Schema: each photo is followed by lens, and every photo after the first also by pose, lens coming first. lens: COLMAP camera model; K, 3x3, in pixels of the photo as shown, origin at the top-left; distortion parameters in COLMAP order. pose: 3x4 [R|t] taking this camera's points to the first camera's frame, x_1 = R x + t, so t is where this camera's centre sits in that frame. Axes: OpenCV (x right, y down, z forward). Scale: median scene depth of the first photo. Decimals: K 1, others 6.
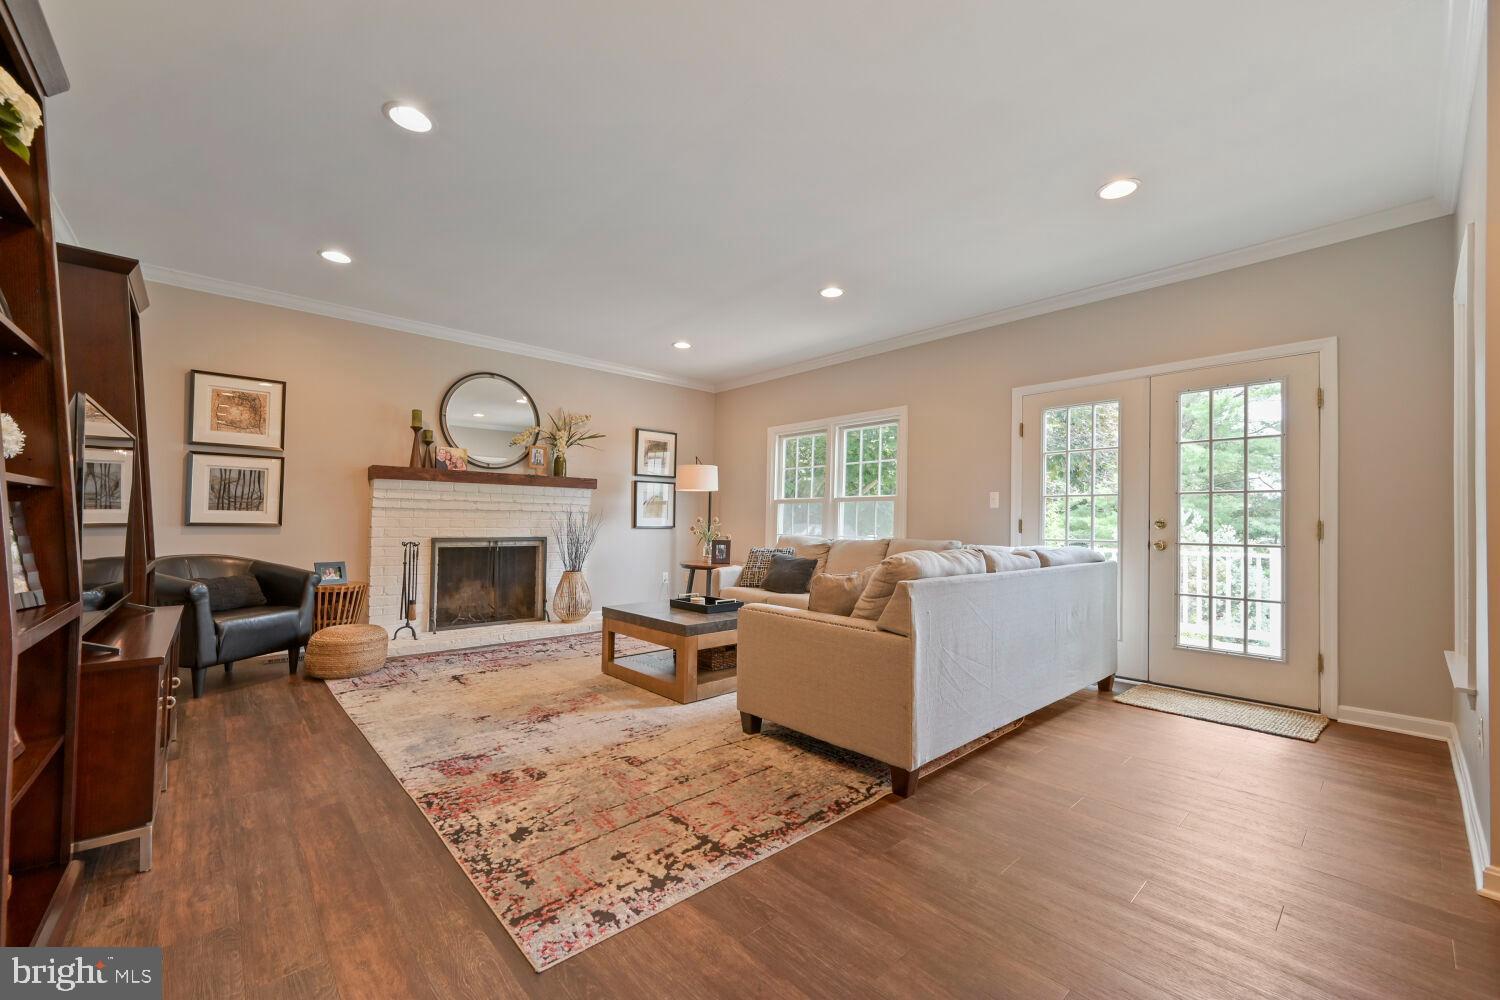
lens RADIAL K [[599.9, 0, 763.2], [0, 599.9, 504.4], [0, 0, 1]] dist [-0.001093, 0.000344]
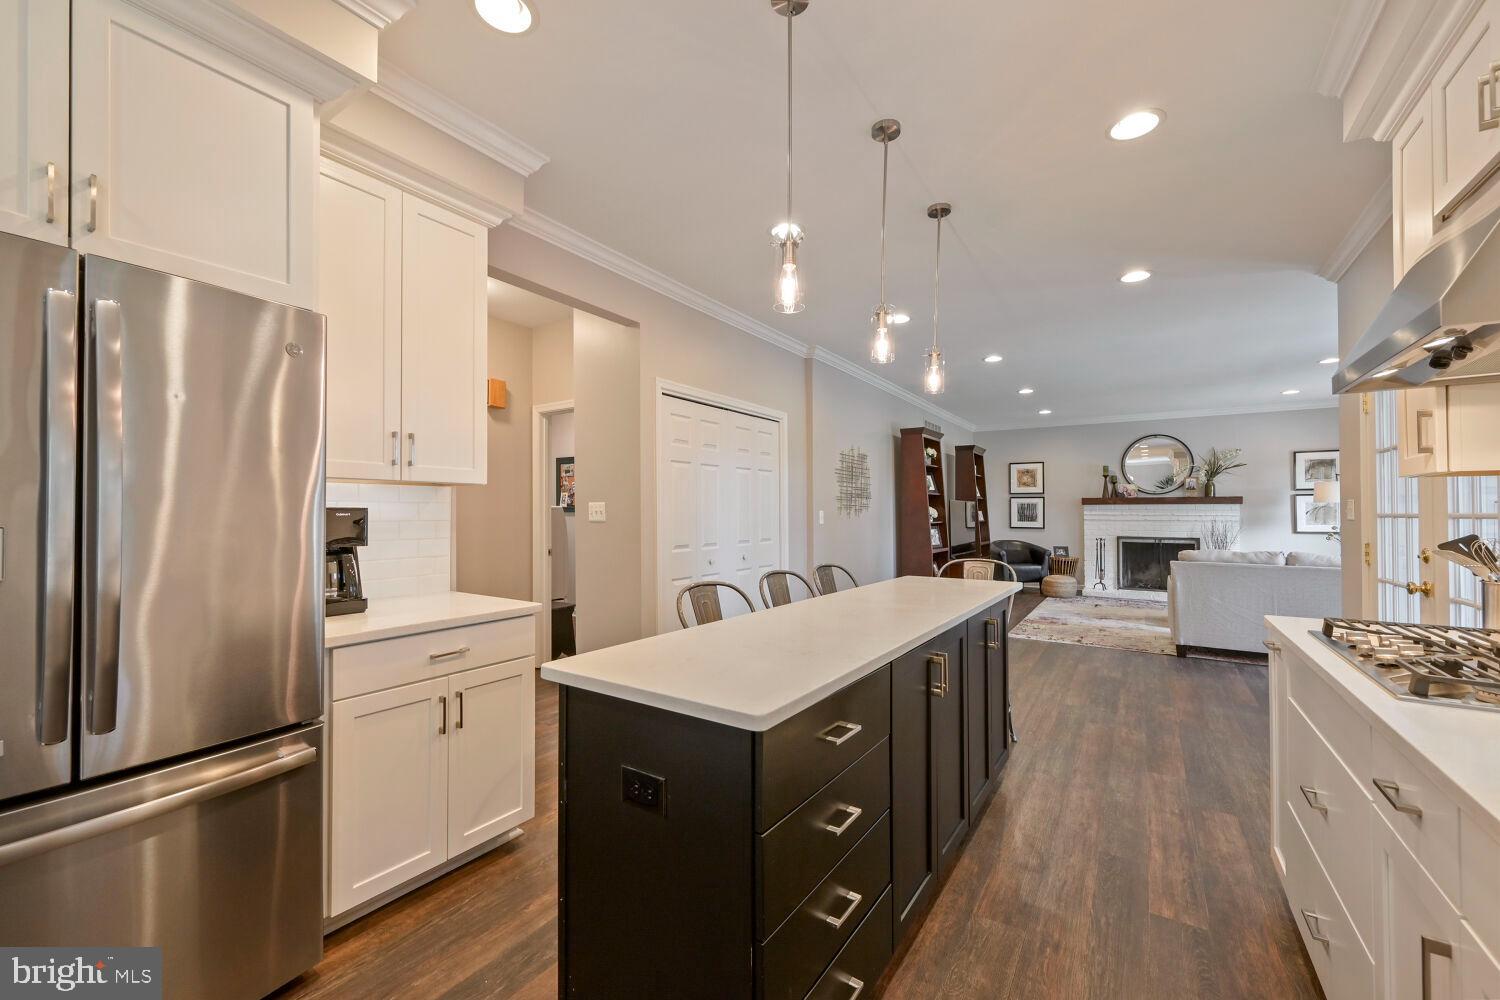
lens RADIAL K [[599.9, 0, 742.4], [0, 599.9, 508.4], [0, 0, 1]] dist [-0.001093, 0.000344]
pose [[0.234892, -0.016900, -0.971875, 1.183073], [0.029282, 0.999518, -0.010304, -0.052528], [0.971580, -0.026038, 0.235273, -0.640370]]
